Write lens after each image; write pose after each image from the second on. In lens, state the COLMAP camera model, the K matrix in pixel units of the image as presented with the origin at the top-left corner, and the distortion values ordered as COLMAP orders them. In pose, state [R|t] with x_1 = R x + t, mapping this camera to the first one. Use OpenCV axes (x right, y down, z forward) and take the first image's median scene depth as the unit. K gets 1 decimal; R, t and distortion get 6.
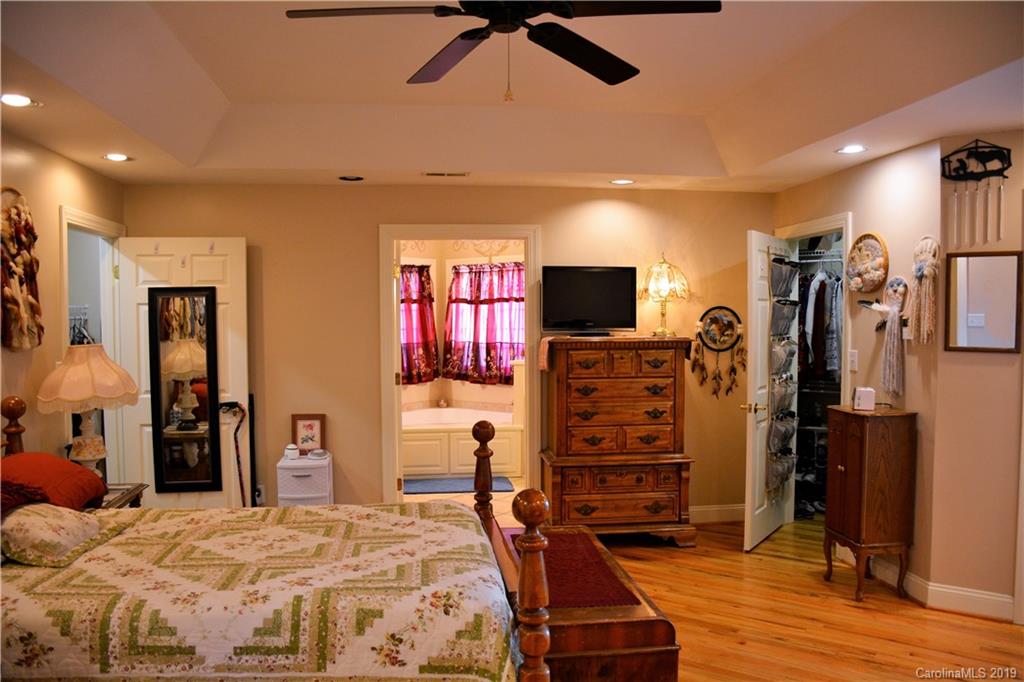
lens RADIAL K [[799.1, 0, 512.0], [0, 799.1, 341.0], [0, 0, 1]] dist [-0.102144, 0.014613]
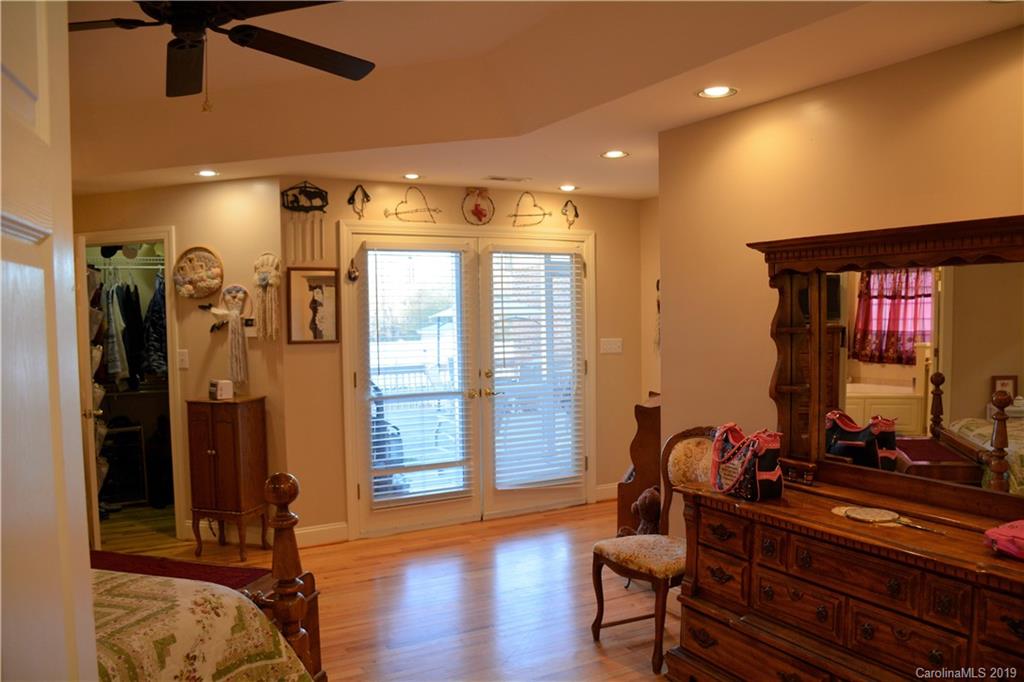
lens RADIAL K [[799.1, 0, 512.0], [0, 799.1, 341.0], [0, 0, 1]] dist [-0.102144, 0.014613]
pose [[0.389556, -0.039218, 0.920167, -0.483015], [0.049351, 0.998546, 0.021665, -0.002324], [-0.919680, 0.036972, 0.390925, 0.152106]]
